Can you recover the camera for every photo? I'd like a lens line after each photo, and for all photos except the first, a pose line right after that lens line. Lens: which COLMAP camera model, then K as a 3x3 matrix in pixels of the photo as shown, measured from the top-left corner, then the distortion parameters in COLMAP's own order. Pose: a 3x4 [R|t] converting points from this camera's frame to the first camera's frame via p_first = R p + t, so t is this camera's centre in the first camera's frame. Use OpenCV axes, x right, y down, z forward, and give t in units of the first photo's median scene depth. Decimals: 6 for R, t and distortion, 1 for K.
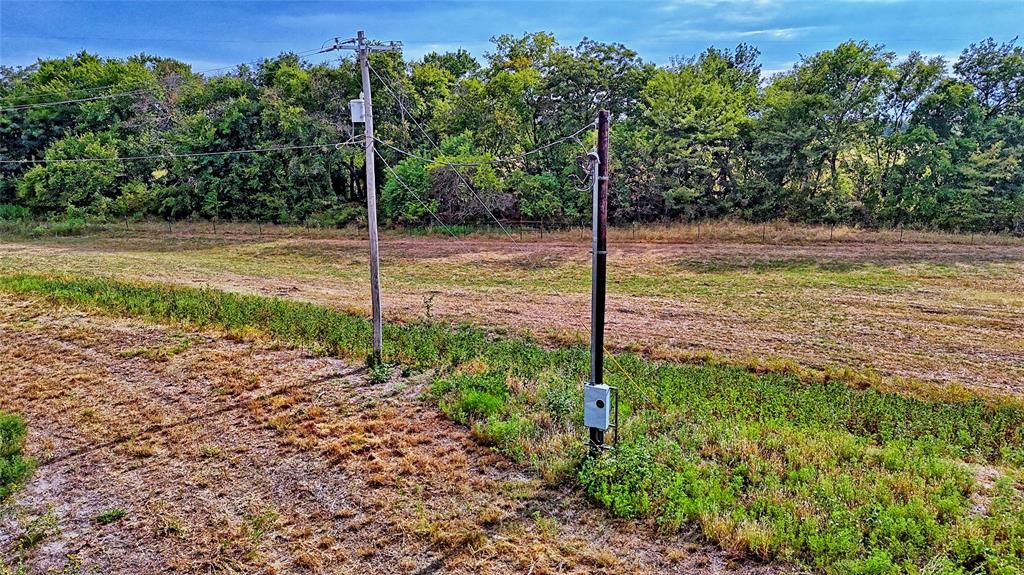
lens RADIAL K [[748.7, 0, 512.0], [0, 748.7, 287.5], [0, 0, 1]] dist [0.070312, -0.088043]
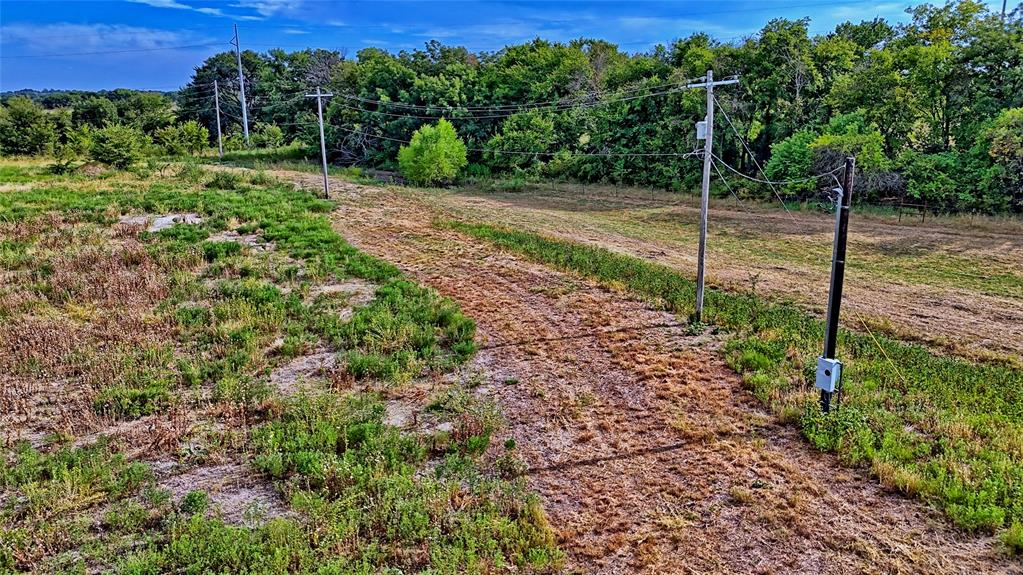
lens RADIAL K [[748.0, 0, 511.5], [0, 748.0, 287.5], [0, 0, 1]] dist [0.070312, -0.088043]
pose [[0.859498, 0.122823, -0.496164, 0.168786], [-0.092187, 0.992031, 0.085879, -0.036867], [0.502758, -0.028073, 0.863971, -0.273791]]
